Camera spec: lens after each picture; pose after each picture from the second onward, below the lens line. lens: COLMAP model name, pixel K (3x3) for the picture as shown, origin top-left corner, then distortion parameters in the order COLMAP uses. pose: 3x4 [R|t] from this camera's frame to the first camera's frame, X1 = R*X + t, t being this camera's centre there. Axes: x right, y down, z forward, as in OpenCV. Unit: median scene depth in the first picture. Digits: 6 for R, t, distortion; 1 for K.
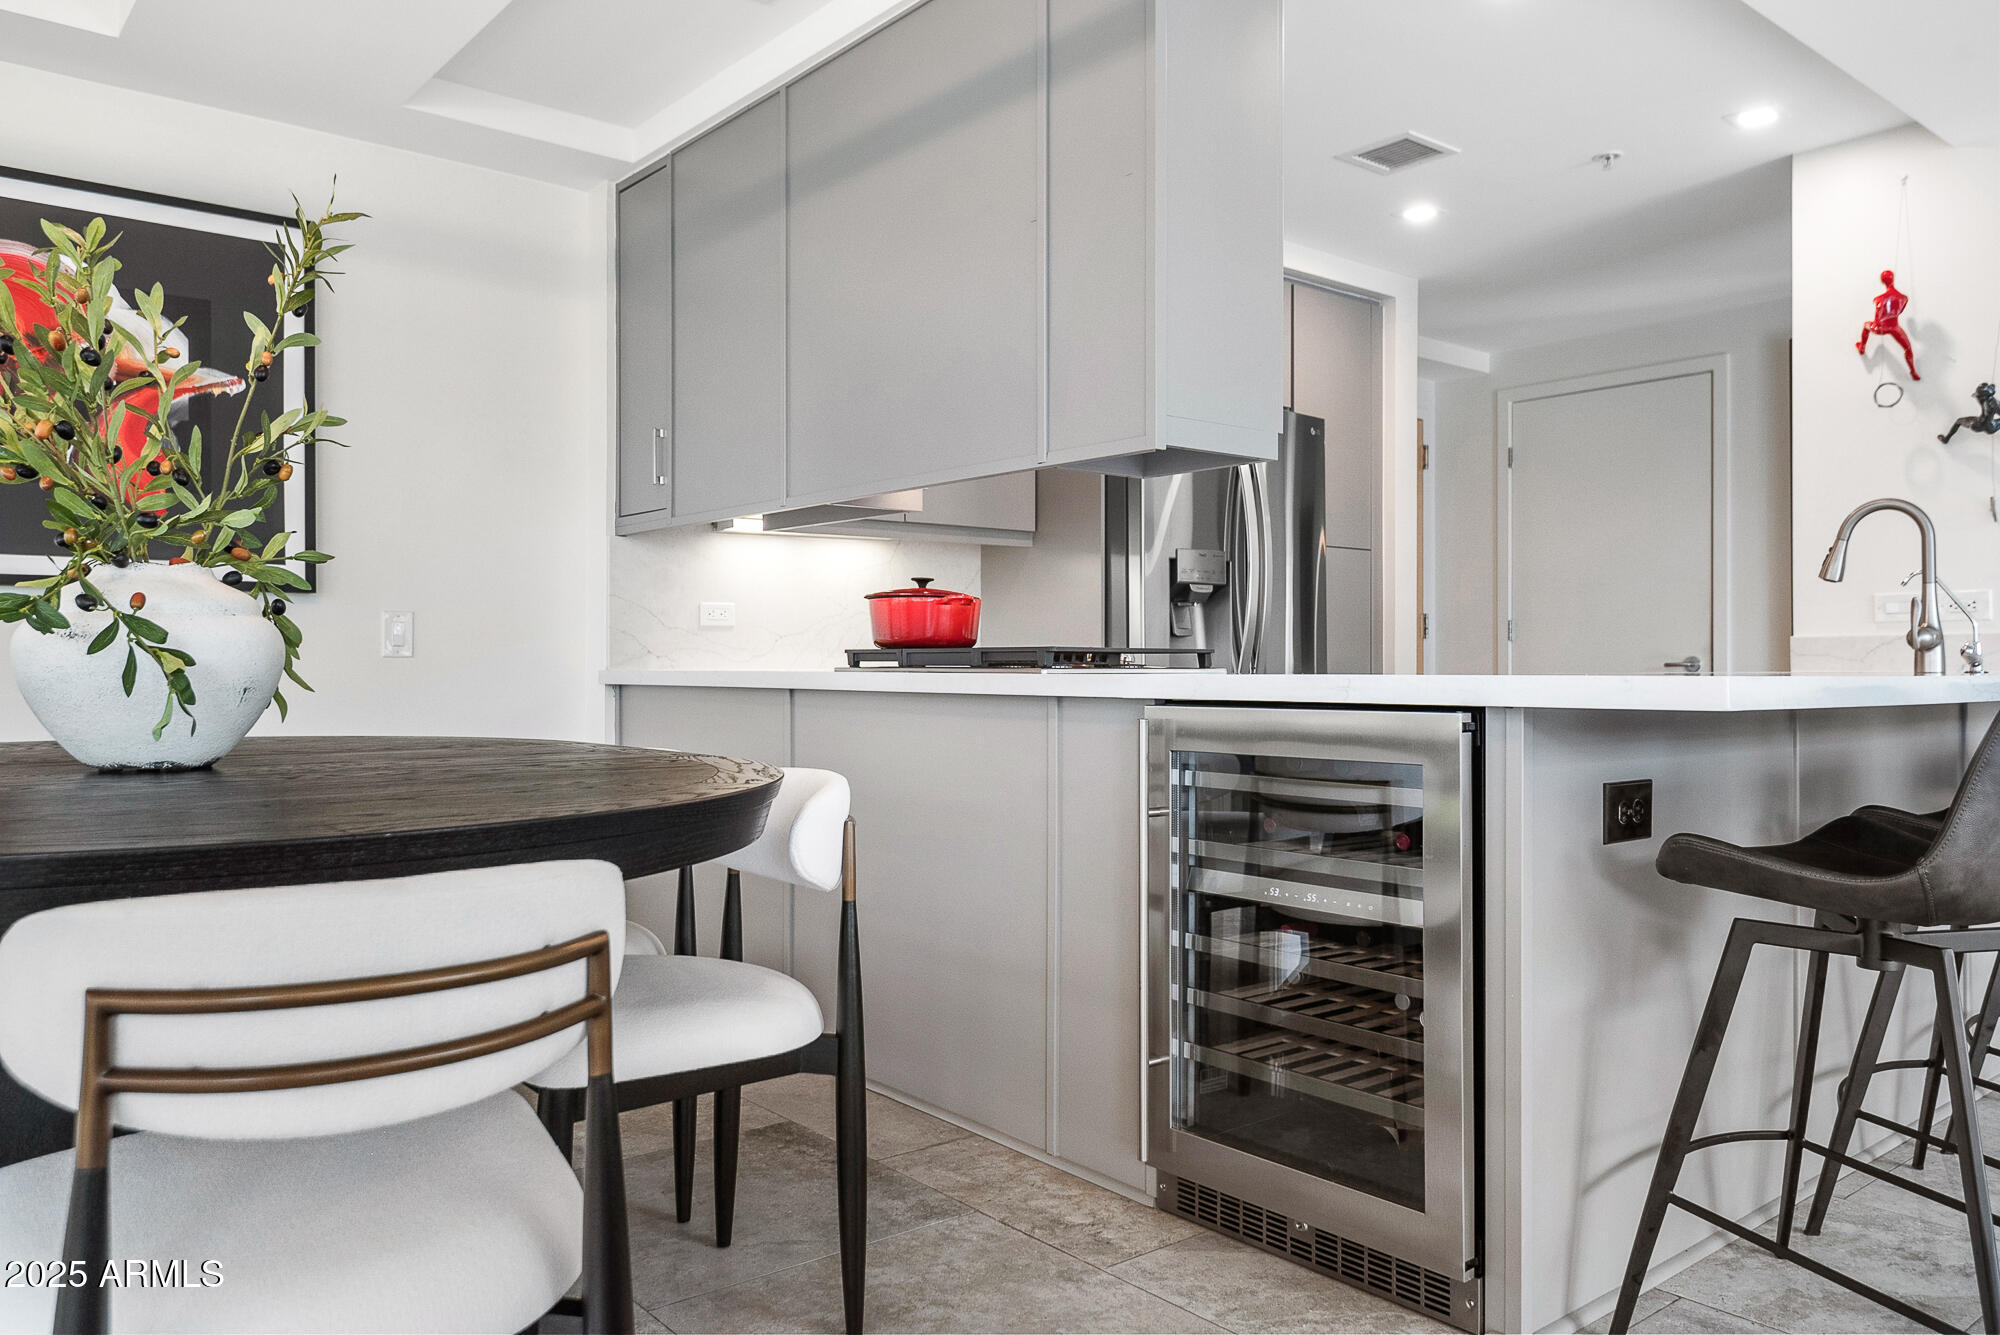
lens RADIAL K [[1403.7, 0, 1007.7], [0, 1403.7, 668.1], [0, 0, 1]] dist [0.032668, -0.010245]
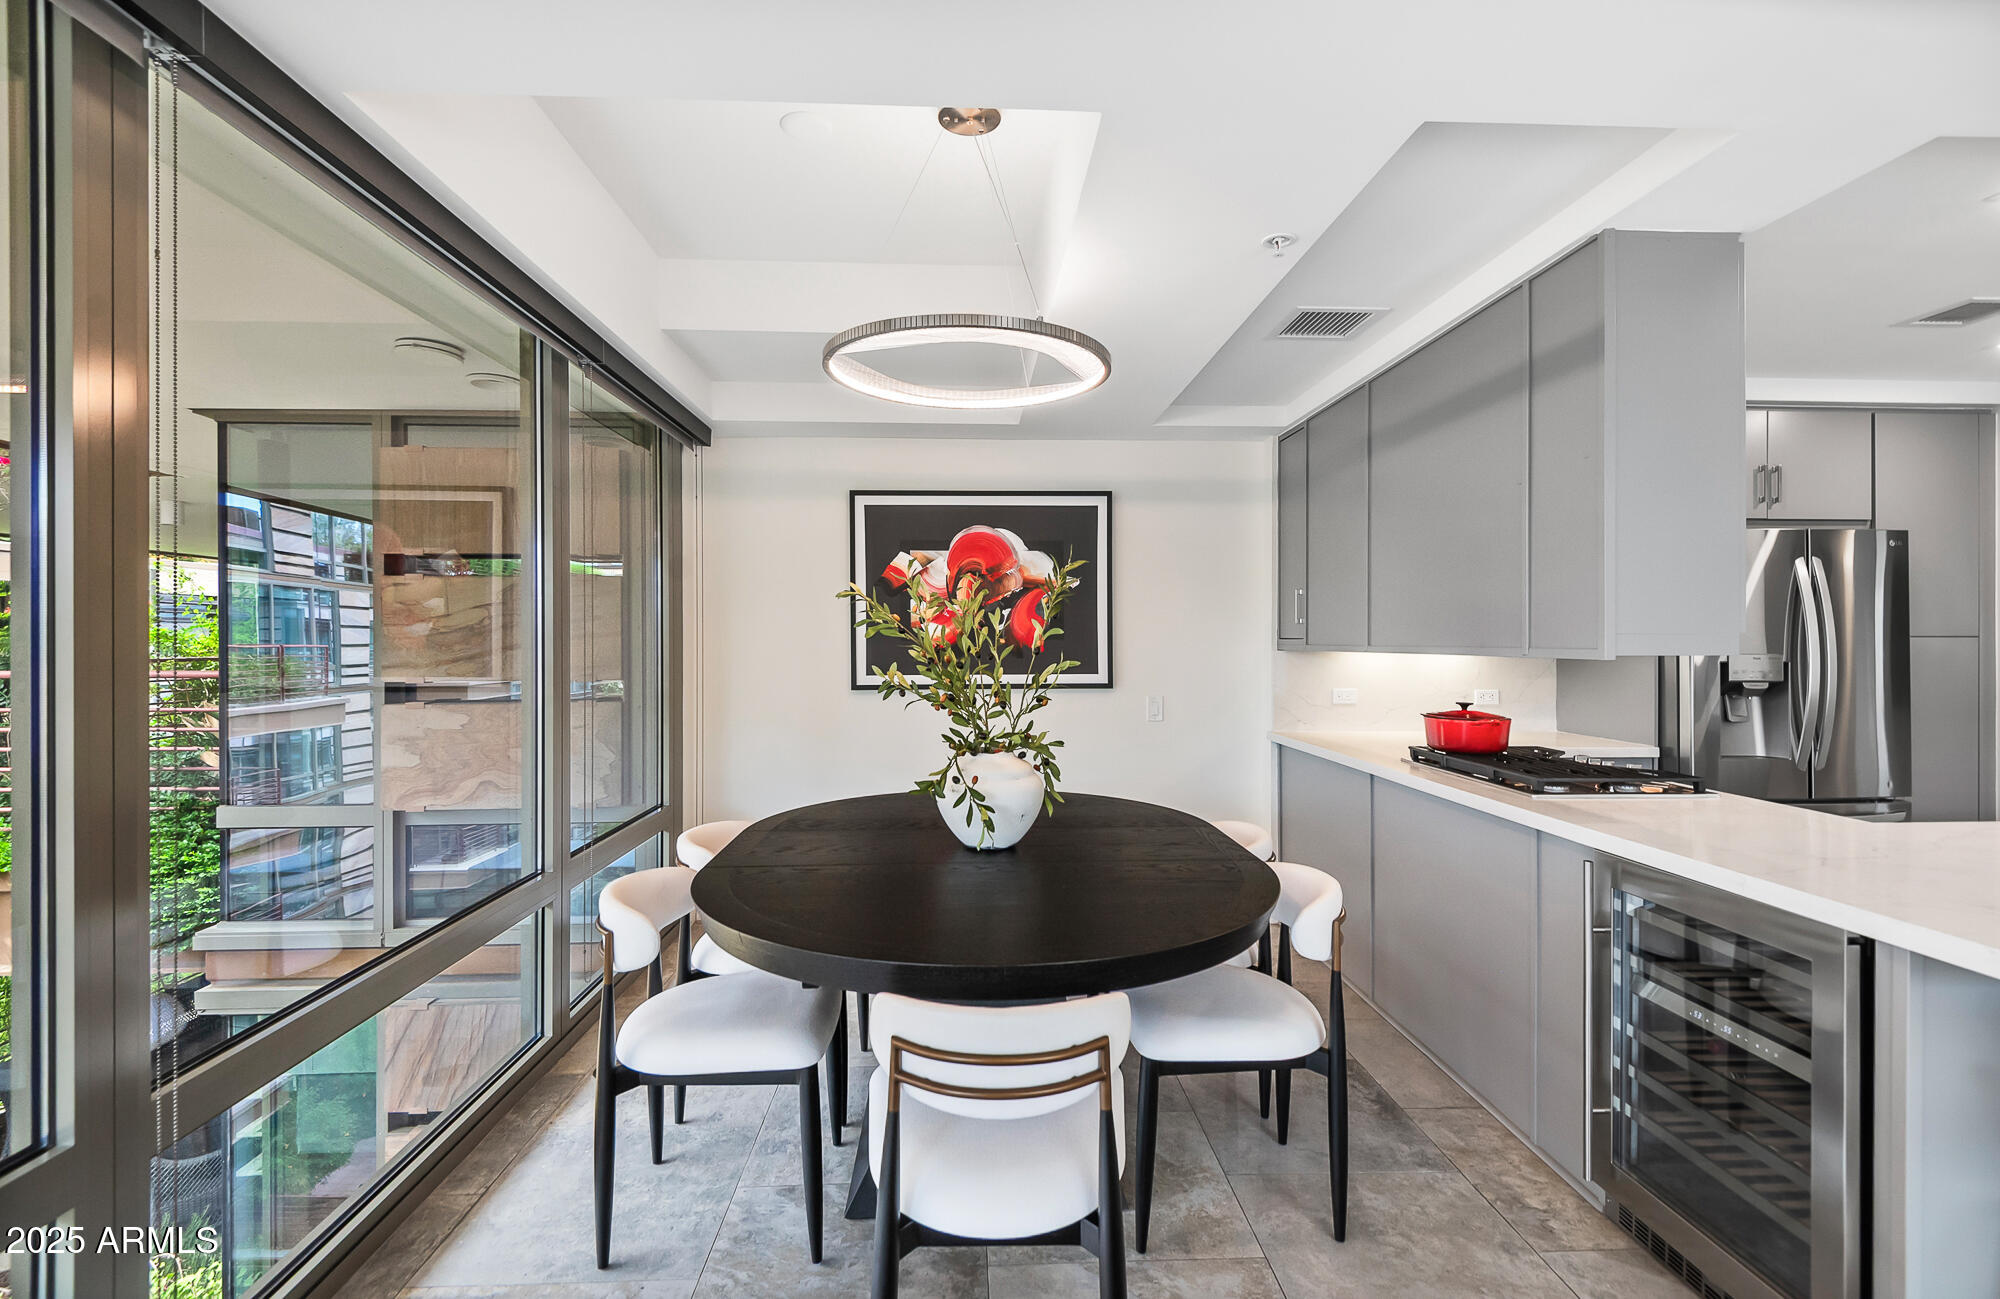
lens RADIAL K [[913.7, 0, 1002.3], [0, 913.7, 641.3], [0, 0, 1]] dist [0.001791, -0.004299]
pose [[0.797776, 0.004965, -0.602933, 0.168543], [-0.003686, 0.999988, 0.003358, -0.171676], [0.602942, -0.000457, 0.797785, -0.055312]]
